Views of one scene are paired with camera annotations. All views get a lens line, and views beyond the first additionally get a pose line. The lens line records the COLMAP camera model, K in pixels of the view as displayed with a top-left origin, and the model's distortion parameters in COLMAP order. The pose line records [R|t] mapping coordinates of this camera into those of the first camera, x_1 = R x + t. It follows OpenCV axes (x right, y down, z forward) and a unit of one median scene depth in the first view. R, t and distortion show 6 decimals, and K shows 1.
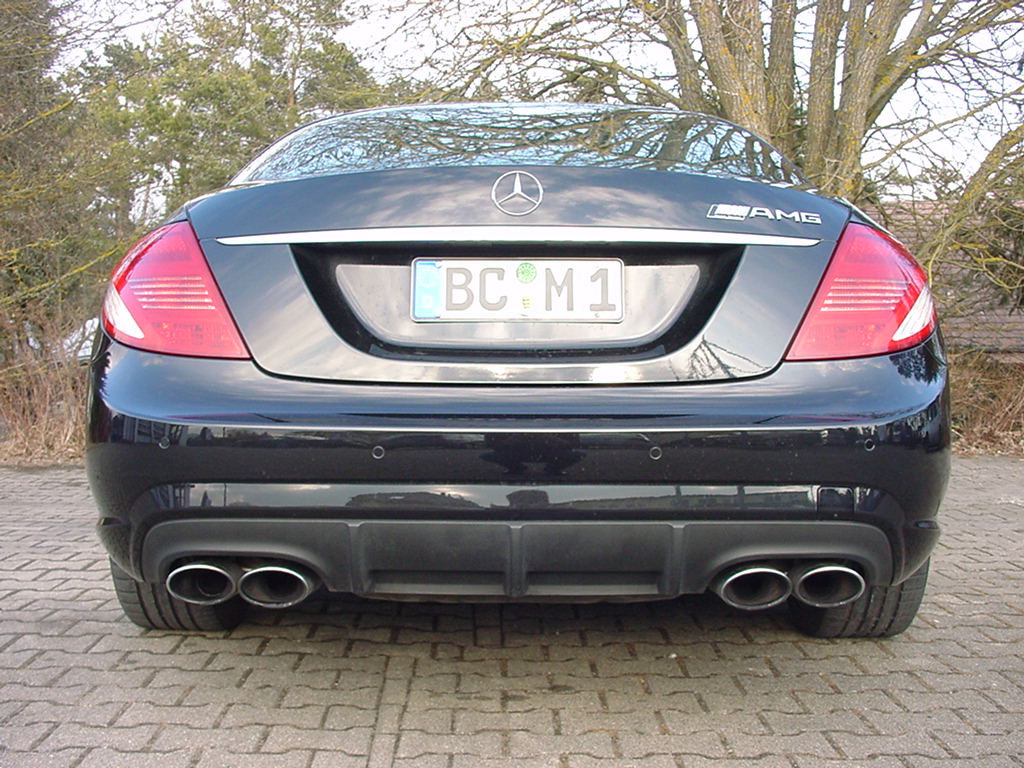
lens RADIAL K [[1330.5, 0, 509.0], [0, 1330.5, 412.4], [0, 0, 1]] dist [-0.192766, 0.498695]
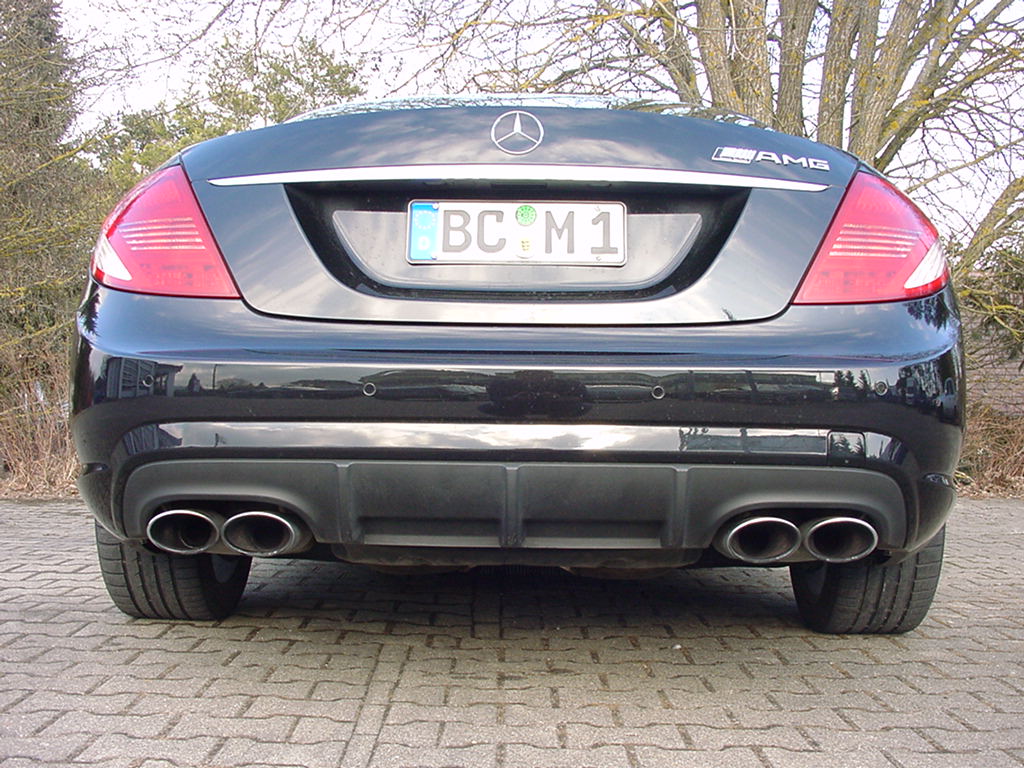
lens RADIAL K [[1328.5, 0, 509.7], [0, 1328.5, 411.1], [0, 0, 1]] dist [-0.195032, 0.500394]
pose [[0.999936, 0.009277, -0.006452, 0.007888], [-0.009621, 0.998412, -0.055514, 0.082296], [0.005926, 0.055573, 0.998437, 0.036462]]
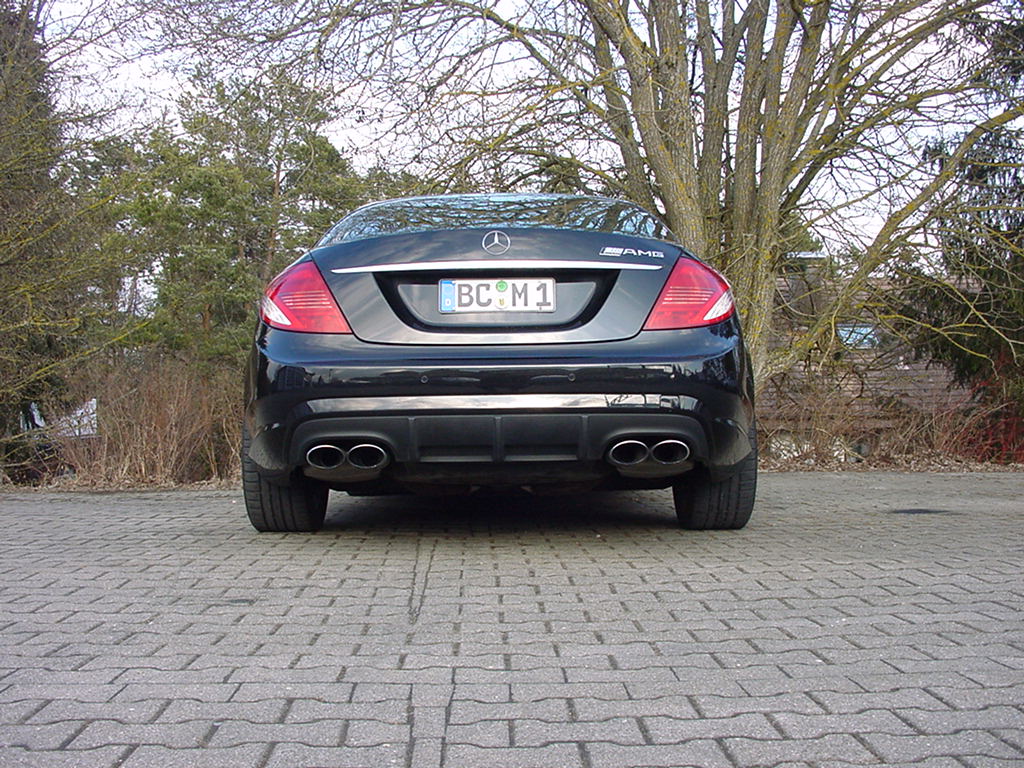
lens RADIAL K [[1328.5, 0, 509.7], [0, 1328.5, 411.1], [0, 0, 1]] dist [-0.195032, 0.500394]
pose [[0.999749, -0.014652, 0.016941, -0.008449], [0.015733, 0.997726, -0.065541, 0.167736], [-0.015942, 0.065791, 0.997706, -0.731900]]
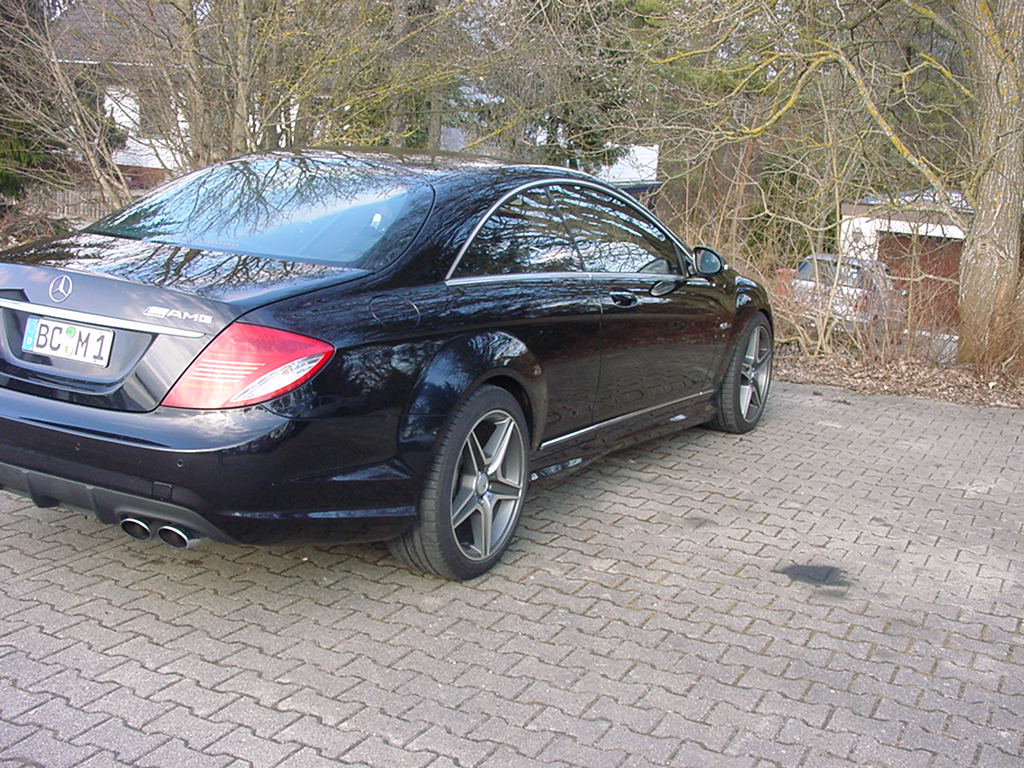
lens RADIAL K [[1328.5, 0, 509.7], [0, 1328.5, 411.1], [0, 0, 1]] dist [-0.195032, 0.500394]
pose [[0.886535, 0.157710, -0.434953, 1.182231], [-0.095780, 0.982304, 0.160954, -0.305115], [0.452639, -0.101031, 0.885952, -0.271454]]
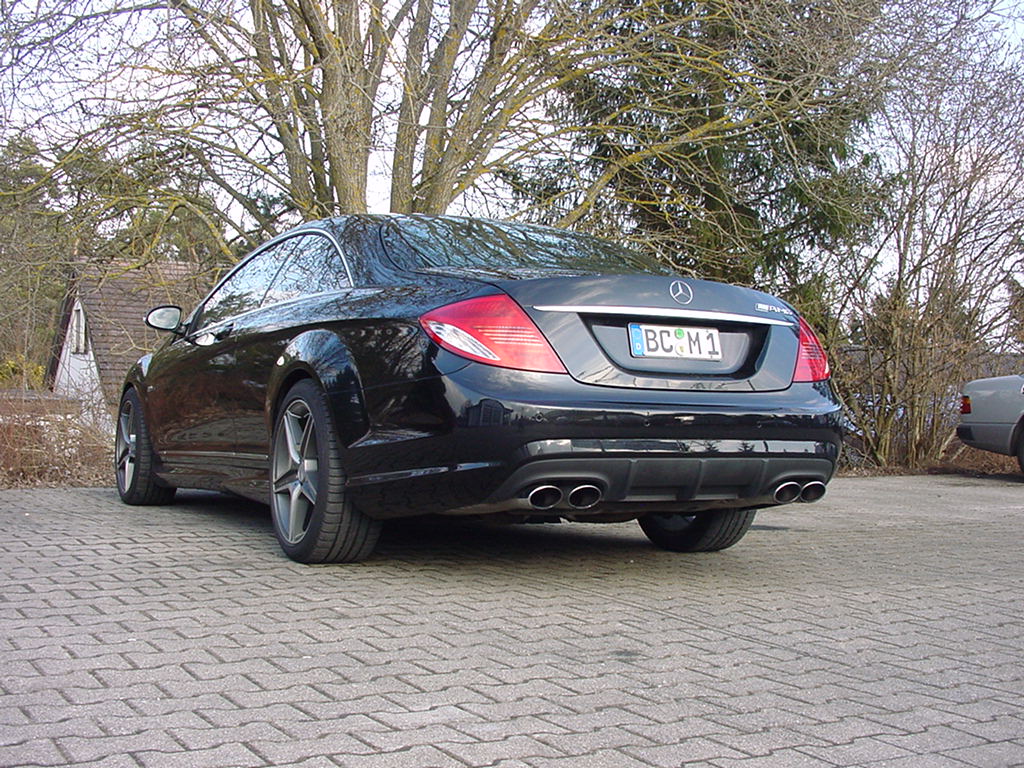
lens RADIAL K [[1328.5, 0, 509.7], [0, 1328.5, 411.1], [0, 0, 1]] dist [-0.195032, 0.500394]
pose [[0.877864, 0.013953, 0.478707, -1.007687], [0.008639, 0.998952, -0.044958, 0.082405], [-0.478832, 0.043602, 0.876823, -0.507335]]
